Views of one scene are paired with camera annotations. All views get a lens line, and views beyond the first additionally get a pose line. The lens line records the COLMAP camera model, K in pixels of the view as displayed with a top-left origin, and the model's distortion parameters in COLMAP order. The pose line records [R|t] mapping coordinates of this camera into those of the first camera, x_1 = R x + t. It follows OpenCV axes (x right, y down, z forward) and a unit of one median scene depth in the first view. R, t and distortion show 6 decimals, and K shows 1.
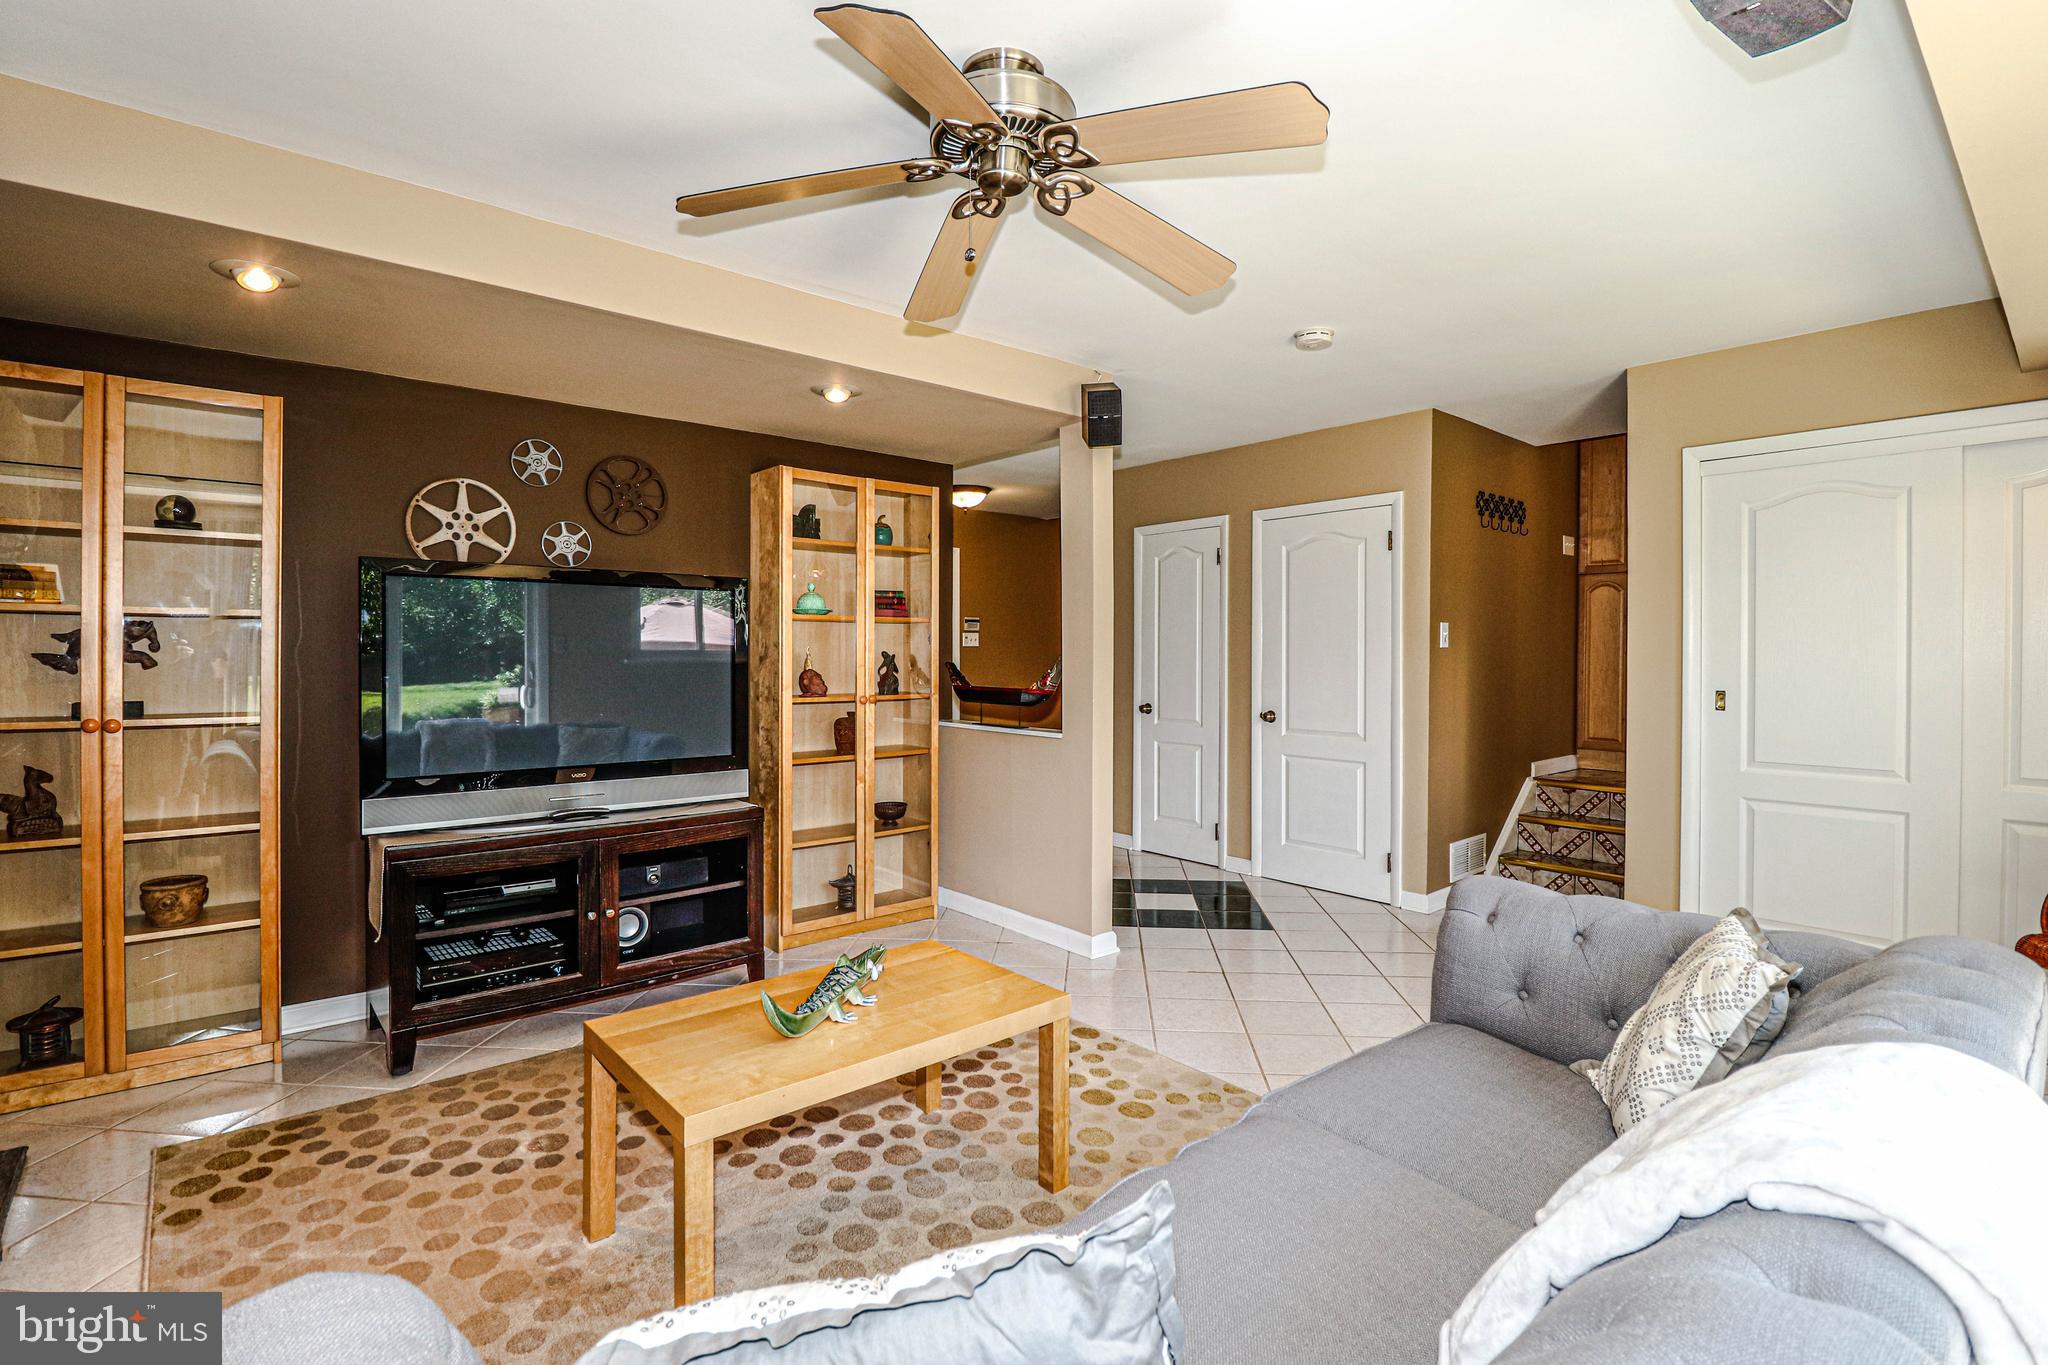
lens RADIAL K [[965.7, 0, 1027.0], [0, 965.7, 667.5], [0, 0, 1]] dist [-0.008923, -0.007542]
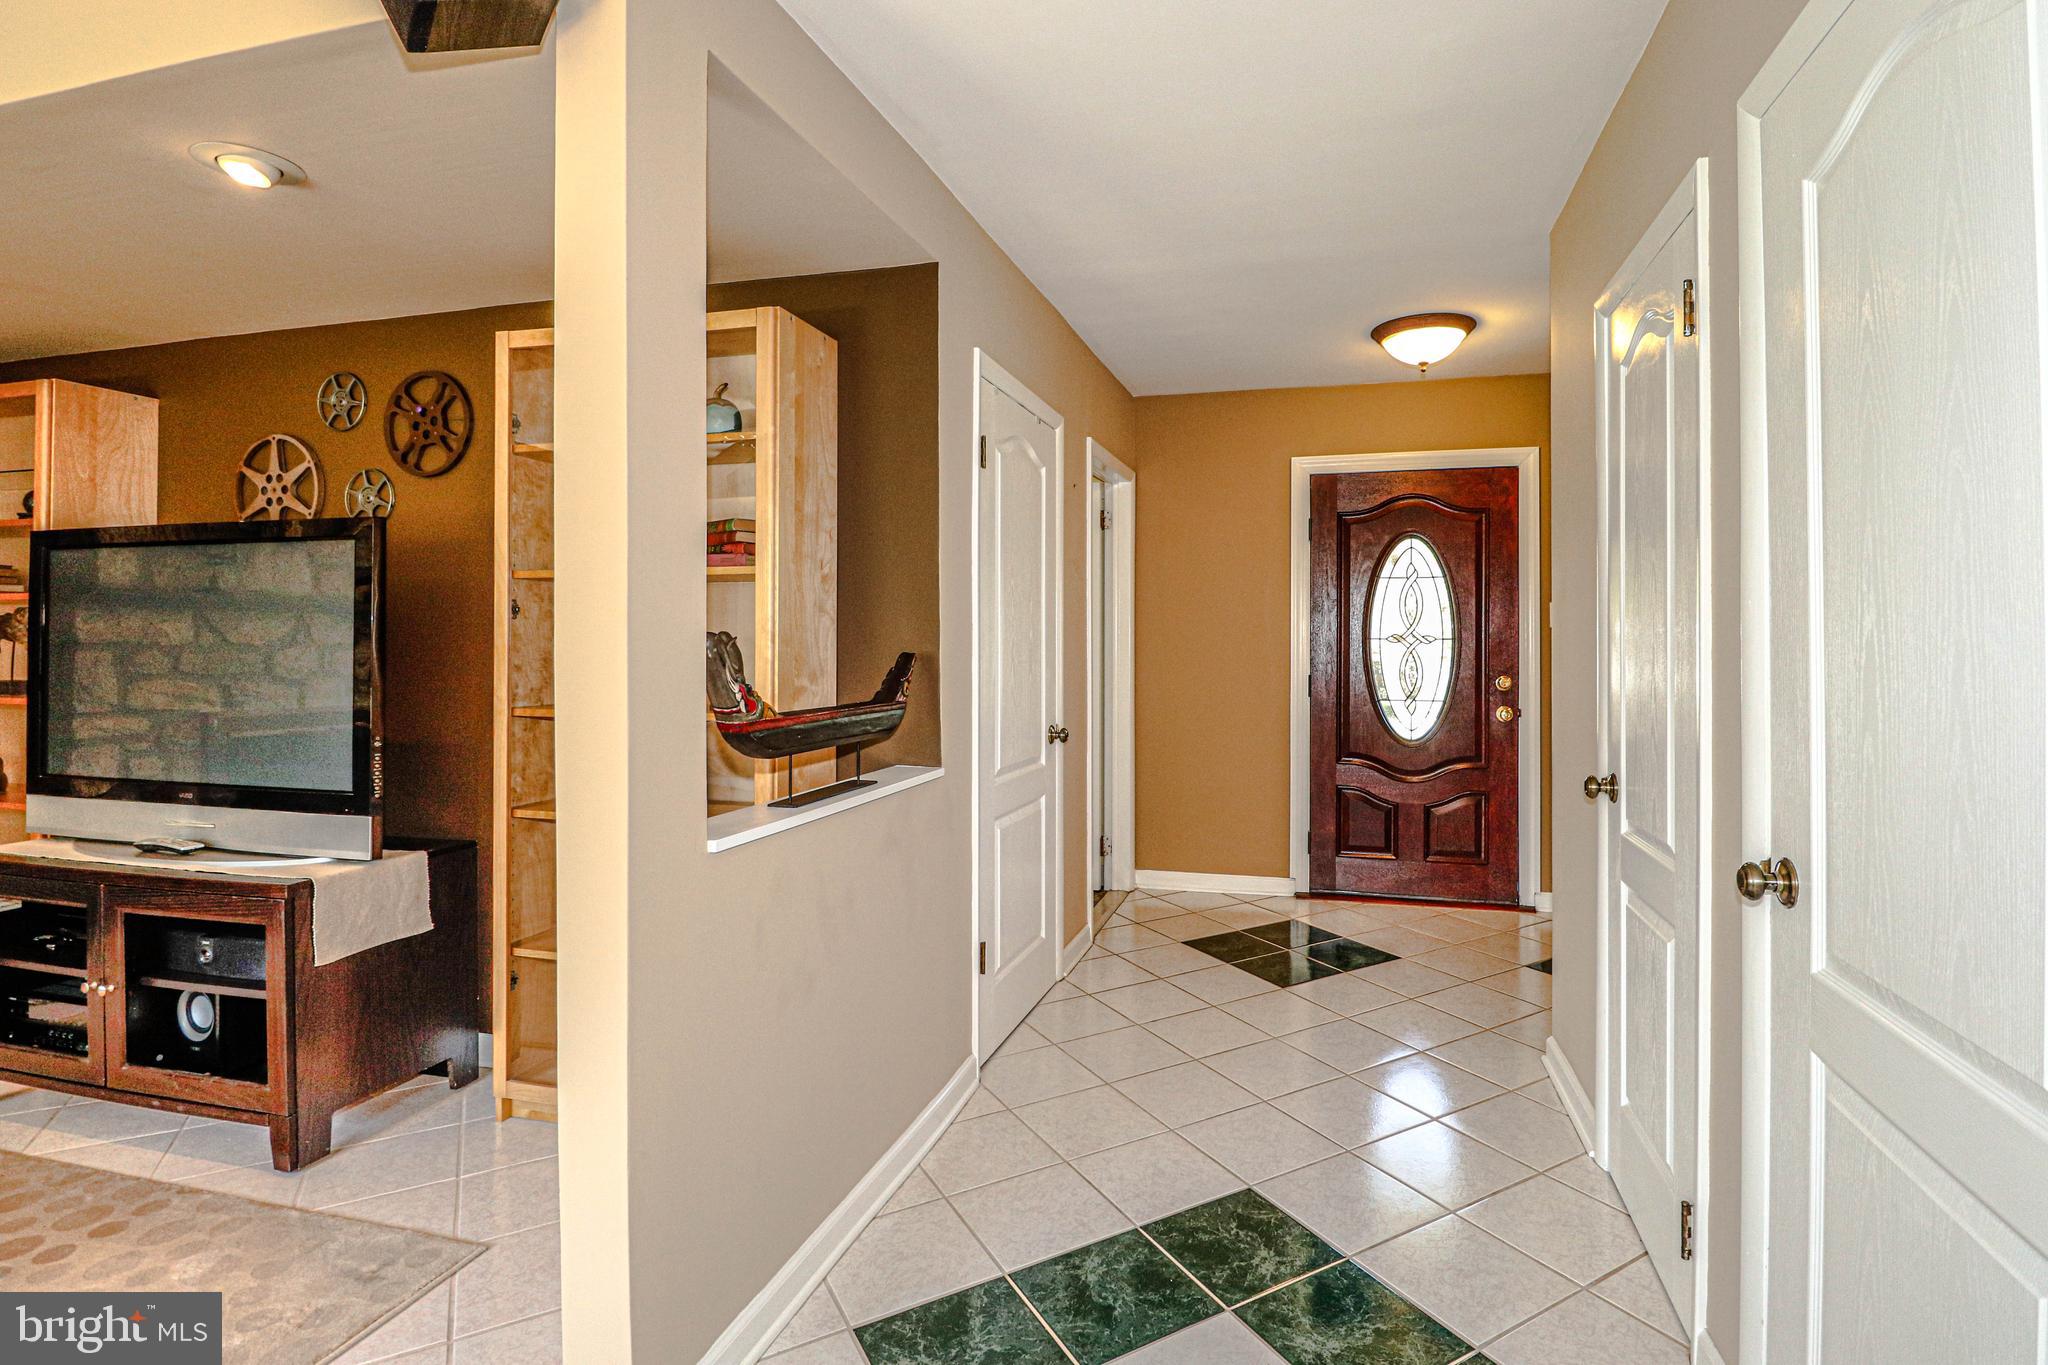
lens RADIAL K [[965.7, 0, 1052.5], [0, 965.7, 637.6], [0, 0, 1]] dist [-0.008923, -0.007542]
pose [[0.578879, -0.005823, -0.815393, 0.525800], [-0.011055, 0.999827, -0.014988, -0.008023], [0.815339, 0.017691, 0.578714, 1.081445]]
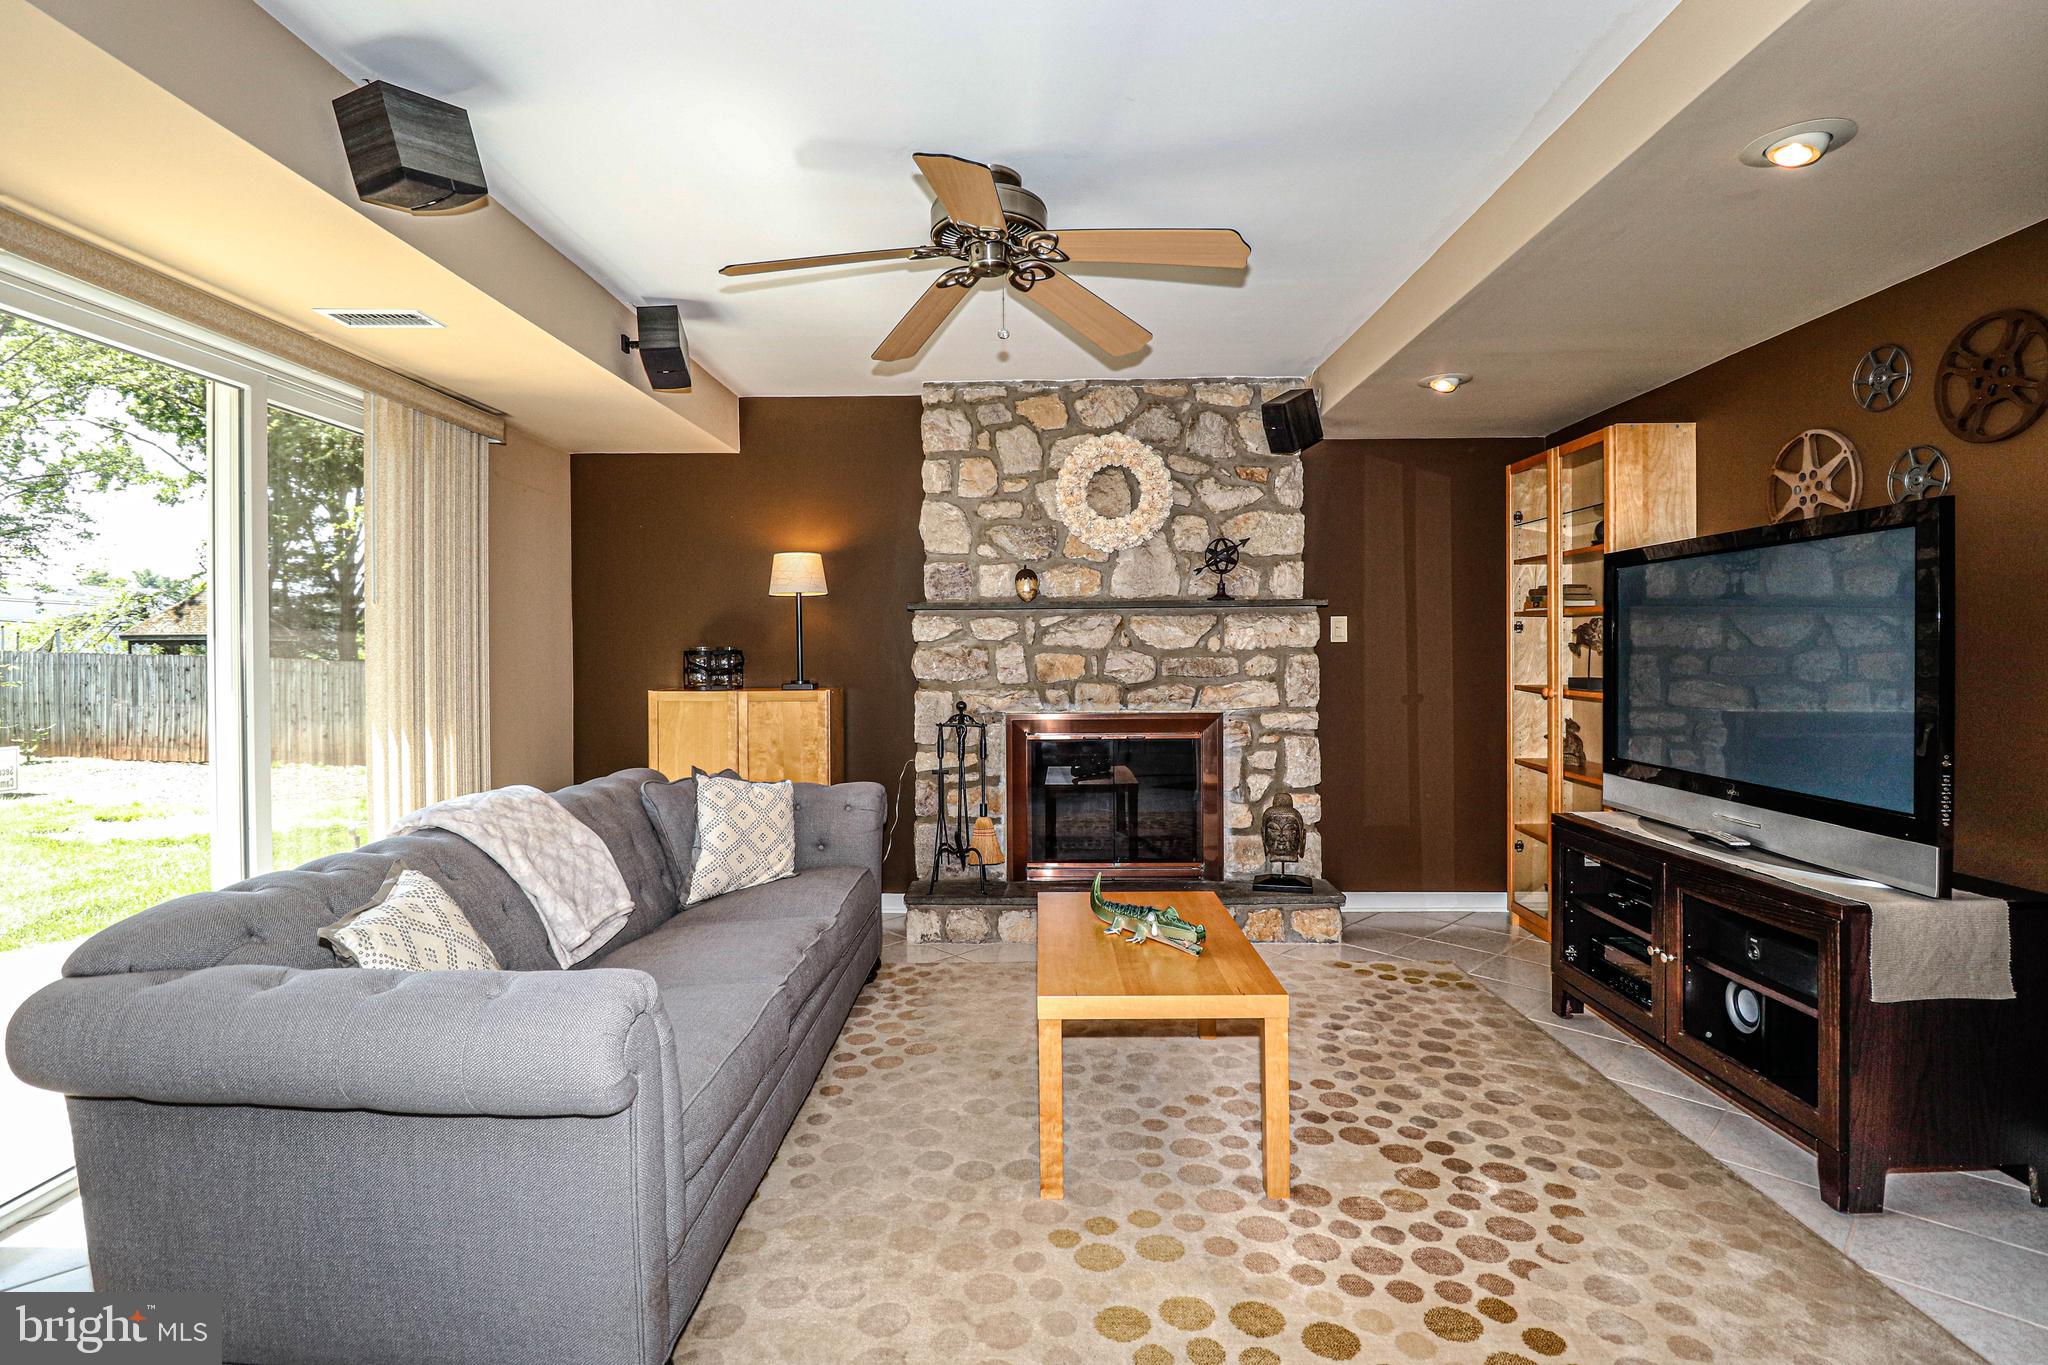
lens RADIAL K [[965.7, 0, 1035.7], [0, 965.7, 651.7], [0, 0, 1]] dist [-0.008923, -0.007542]
pose [[-0.665710, 0.003703, -0.746201, 0.490433], [-0.004259, 0.999953, 0.008762, -0.007548], [0.746198, 0.009011, -0.665663, 1.059813]]
